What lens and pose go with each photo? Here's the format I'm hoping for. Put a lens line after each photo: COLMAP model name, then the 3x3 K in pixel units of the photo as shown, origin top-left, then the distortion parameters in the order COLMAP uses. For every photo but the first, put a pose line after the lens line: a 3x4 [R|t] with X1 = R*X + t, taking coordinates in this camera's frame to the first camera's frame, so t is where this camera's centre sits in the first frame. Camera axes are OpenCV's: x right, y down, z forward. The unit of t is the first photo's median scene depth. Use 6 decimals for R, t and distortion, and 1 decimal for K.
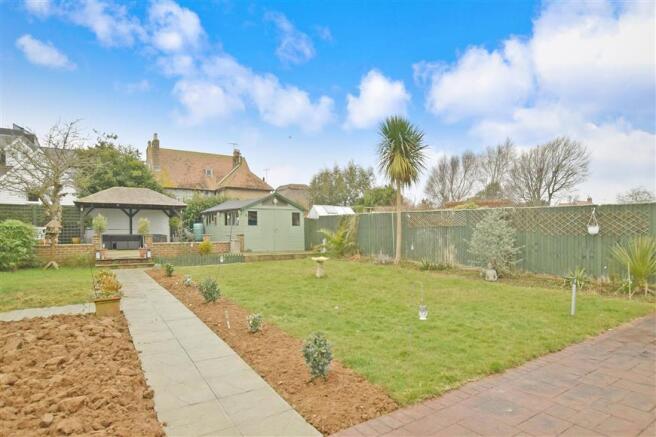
lens RADIAL K [[393.9, 0, 328.0], [0, 393.9, 218.5], [0, 0, 1]] dist [-0.022153, 0.000845]
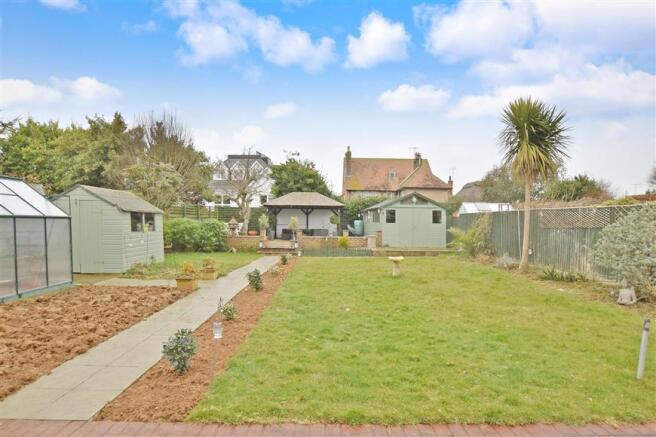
lens RADIAL K [[344.6, 0, 327.7], [0, 344.6, 227.7], [0, 0, 1]] dist [-0.026598, -0.000161]
pose [[0.823748, 0.017688, -0.566680, 0.200847], [0.004753, 0.999263, 0.038100, -0.006194], [0.566936, -0.034078, 0.823056, 0.110739]]
